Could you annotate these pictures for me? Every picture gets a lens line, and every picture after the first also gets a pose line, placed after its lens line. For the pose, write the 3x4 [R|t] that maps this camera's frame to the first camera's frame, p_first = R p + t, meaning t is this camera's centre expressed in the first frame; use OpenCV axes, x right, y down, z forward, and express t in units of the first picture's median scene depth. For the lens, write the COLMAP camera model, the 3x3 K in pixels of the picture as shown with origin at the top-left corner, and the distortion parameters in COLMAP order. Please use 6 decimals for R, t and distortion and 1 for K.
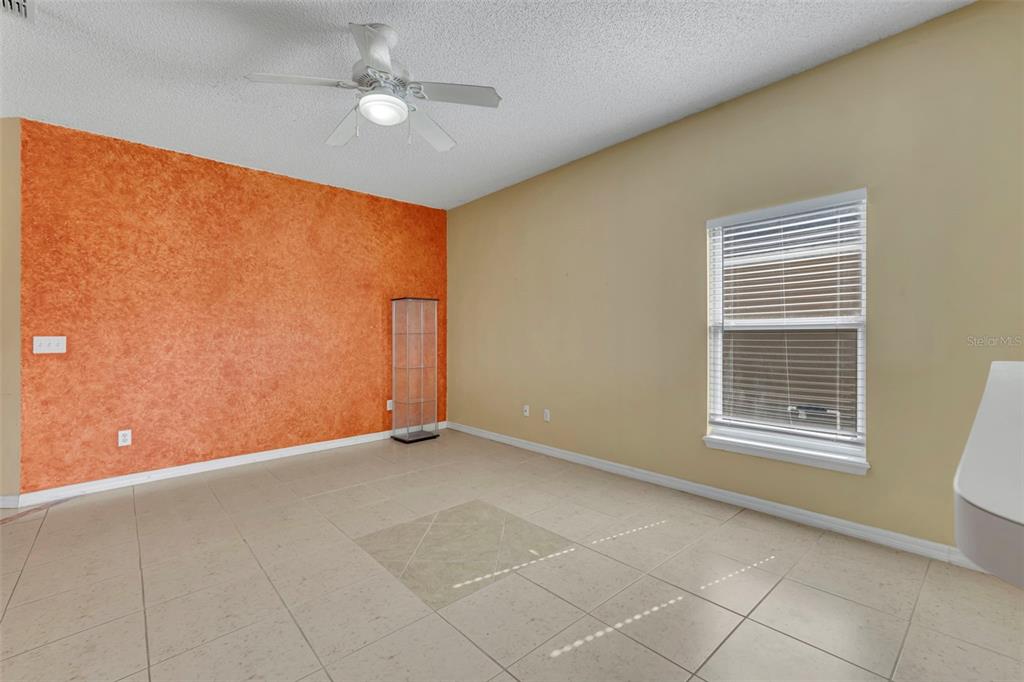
lens RADIAL K [[436.5, 0, 505.2], [0, 436.5, 331.7], [0, 0, 1]] dist [0.001682, -0.000855]
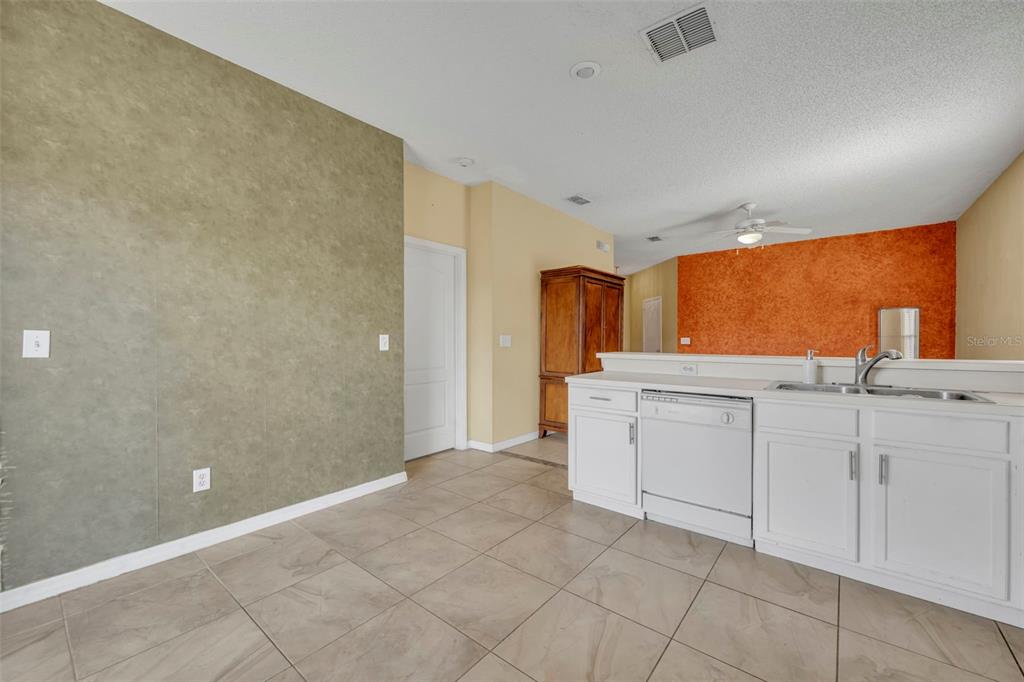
lens RADIAL K [[411.2, 0, 503.5], [0, 411.2, 342.0], [0, 0, 1]] dist [0.001625, 0.000450]
pose [[0.153444, 0.014190, -0.988056, 0.920768], [0.010899, 0.999812, 0.016051, -0.011504], [0.988097, -0.013231, 0.153260, -0.335687]]
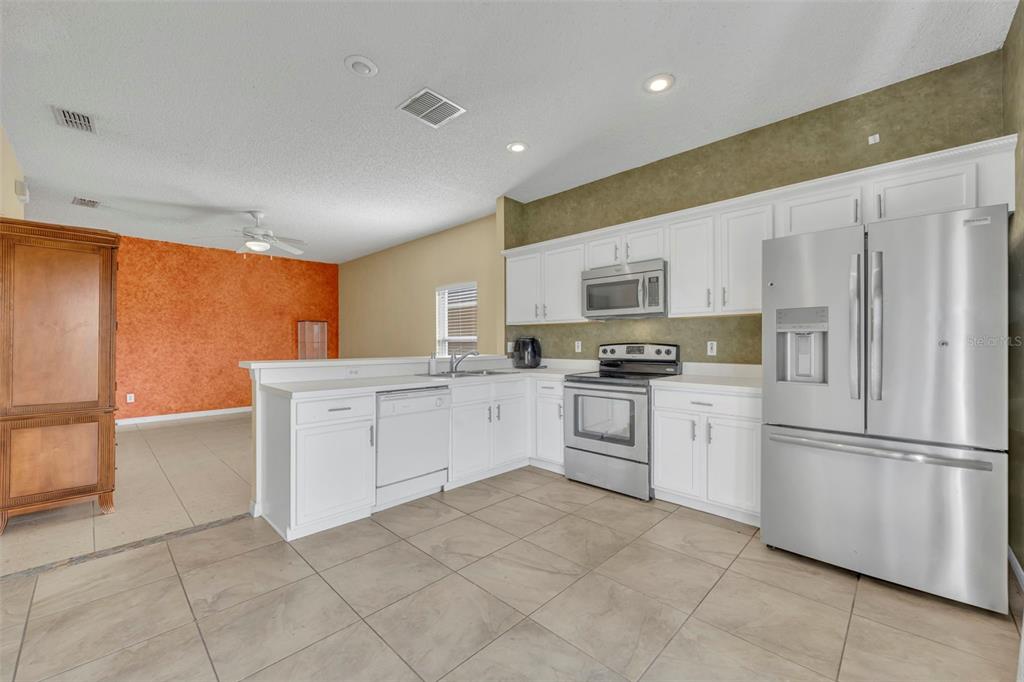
lens RADIAL K [[411.2, 0, 512.7], [0, 411.2, 342.8], [0, 0, 1]] dist [0.001625, 0.000450]
pose [[0.996930, 0.004242, 0.078177, 0.503922], [-0.005118, 0.999926, 0.011008, -0.016232], [-0.078124, -0.011375, 0.996879, -0.718345]]
